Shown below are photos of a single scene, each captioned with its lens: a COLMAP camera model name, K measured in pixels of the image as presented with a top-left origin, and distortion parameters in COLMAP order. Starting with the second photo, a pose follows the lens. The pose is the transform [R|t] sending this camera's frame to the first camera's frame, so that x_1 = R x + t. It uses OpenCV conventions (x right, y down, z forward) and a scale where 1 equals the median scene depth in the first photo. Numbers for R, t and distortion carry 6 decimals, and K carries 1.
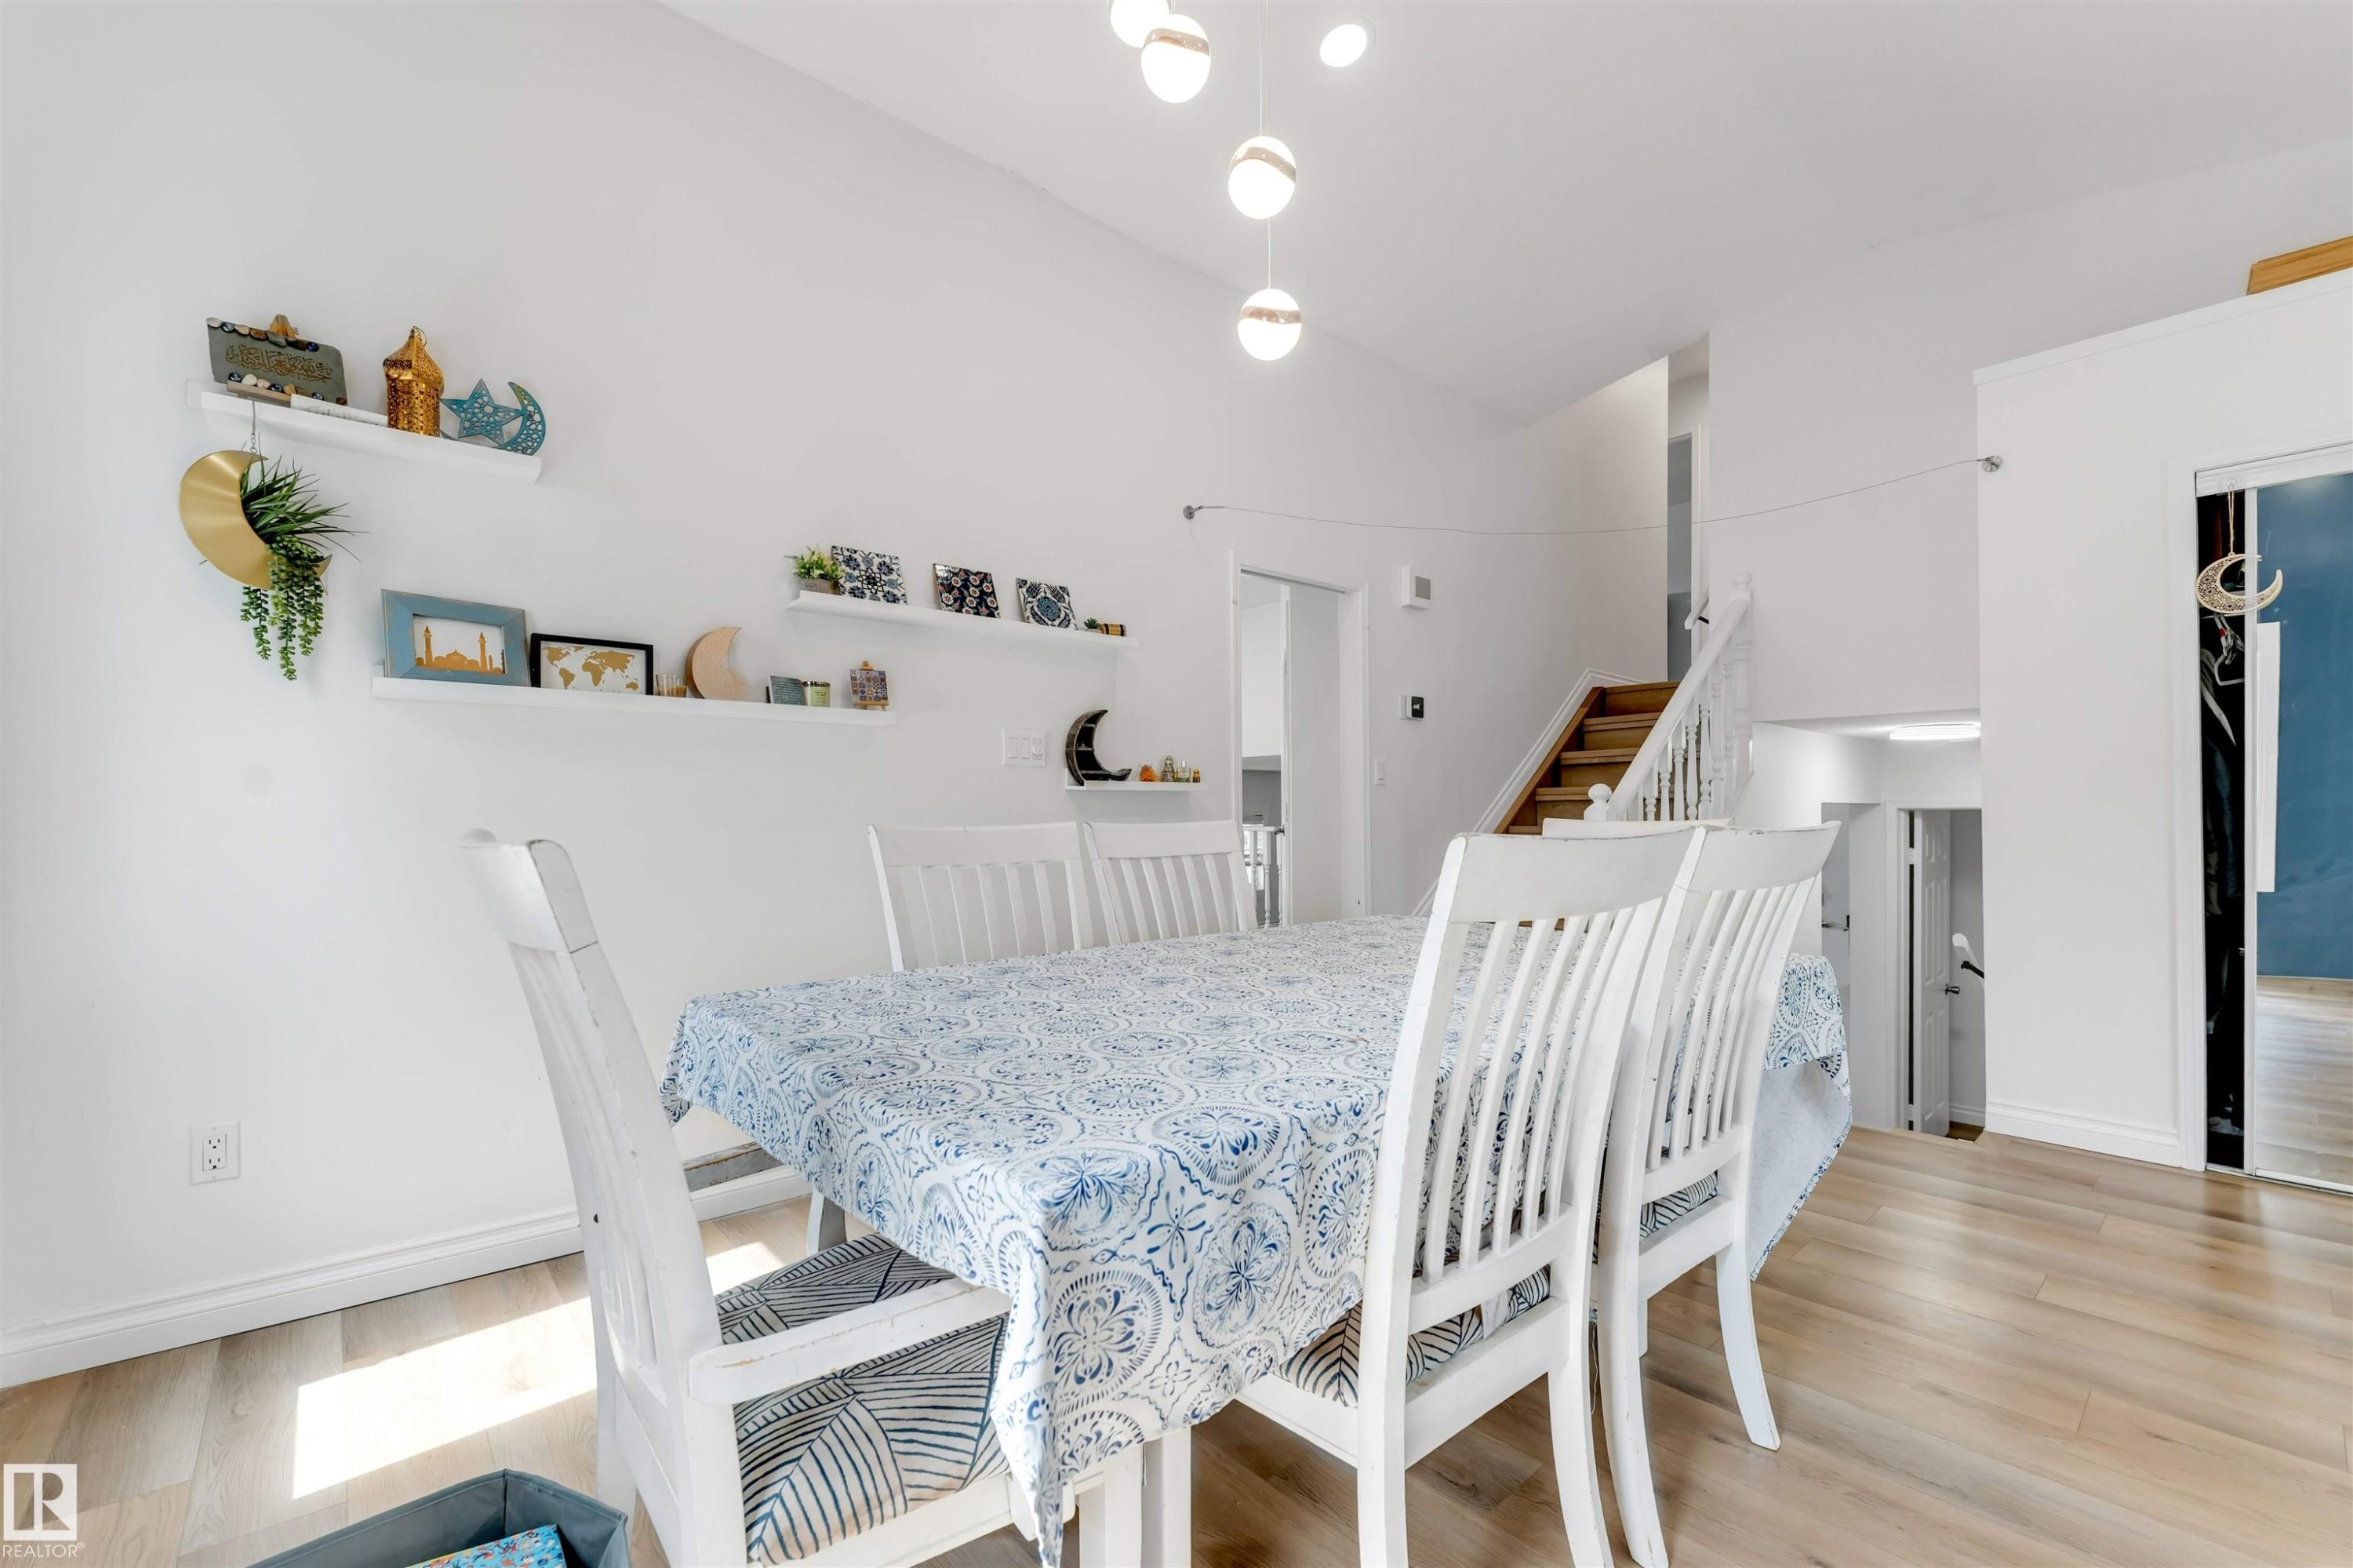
lens RADIAL K [[972.7, 0, 1170.4], [0, 972.7, 811.8], [0, 0, 1]] dist [-0.000669, -0.000624]
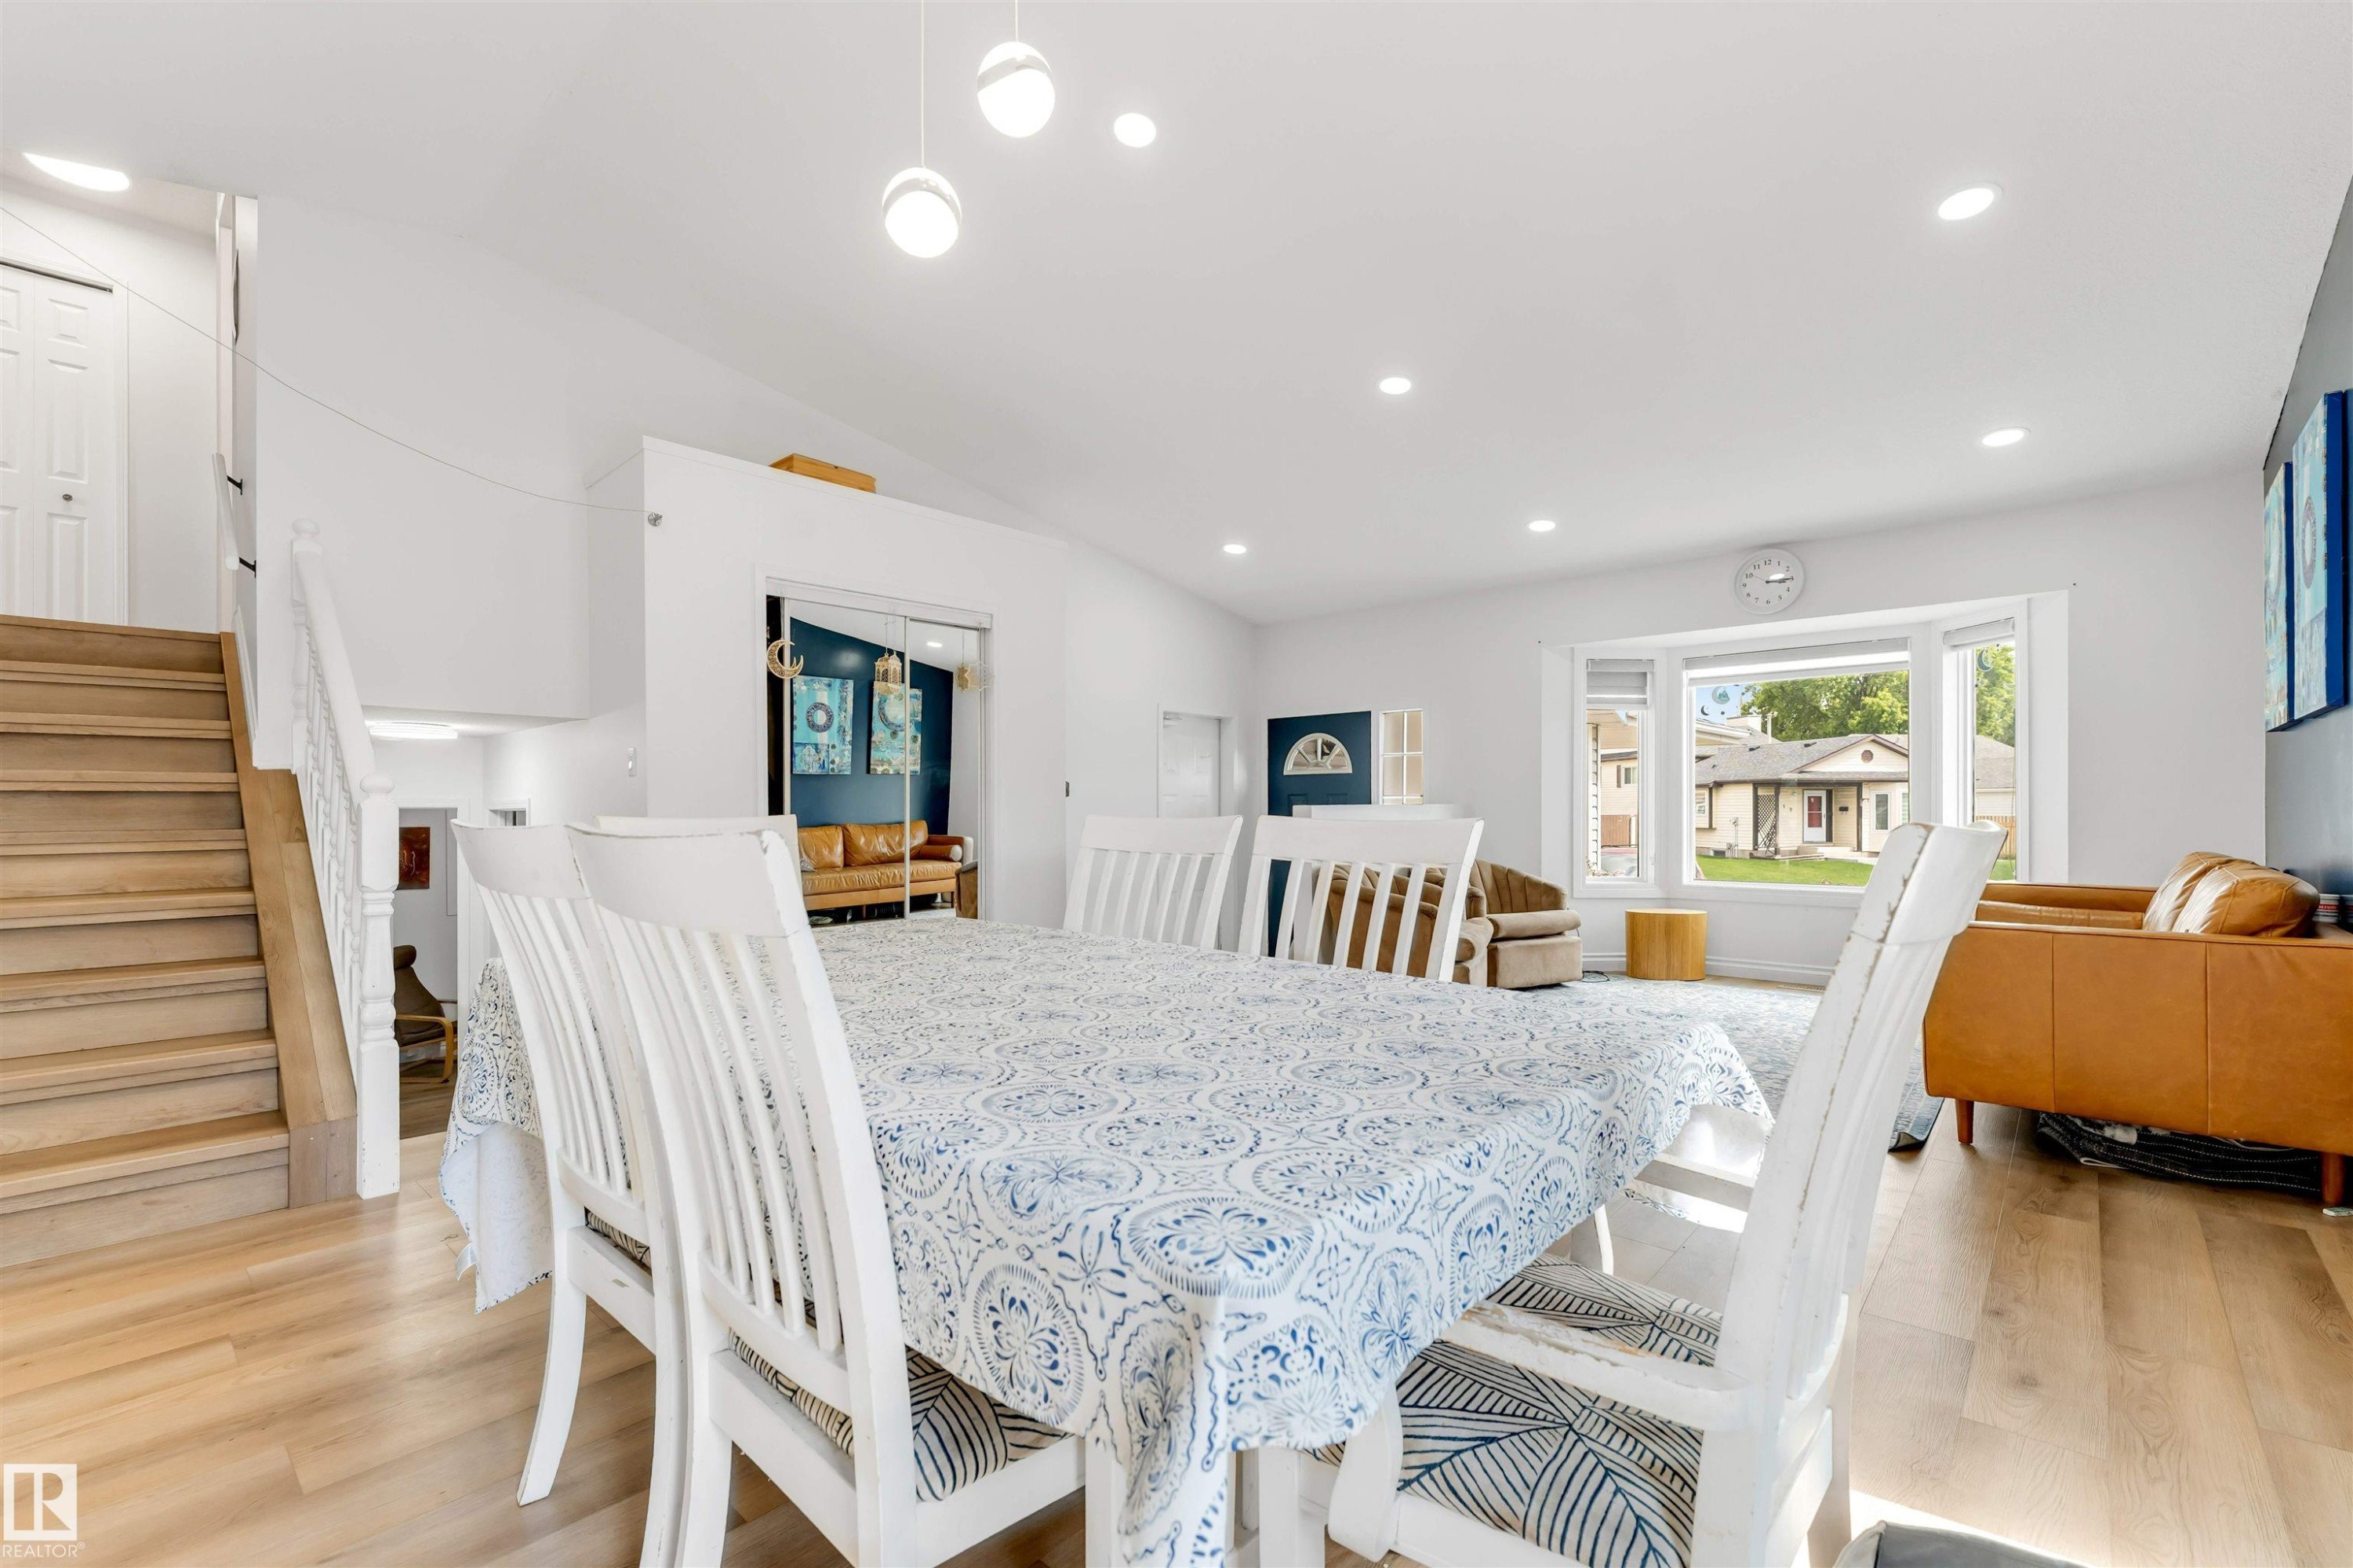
lens RADIAL K [[972.7, 0, 1170.4], [0, 972.7, 811.8], [0, 0, 1]] dist [-0.000669, -0.000624]
pose [[-0.080902, 0.002918, 0.996718, -0.864494], [0.004660, 0.999986, -0.002549, 0.011837], [-0.996711, 0.004438, -0.080915, 1.035683]]
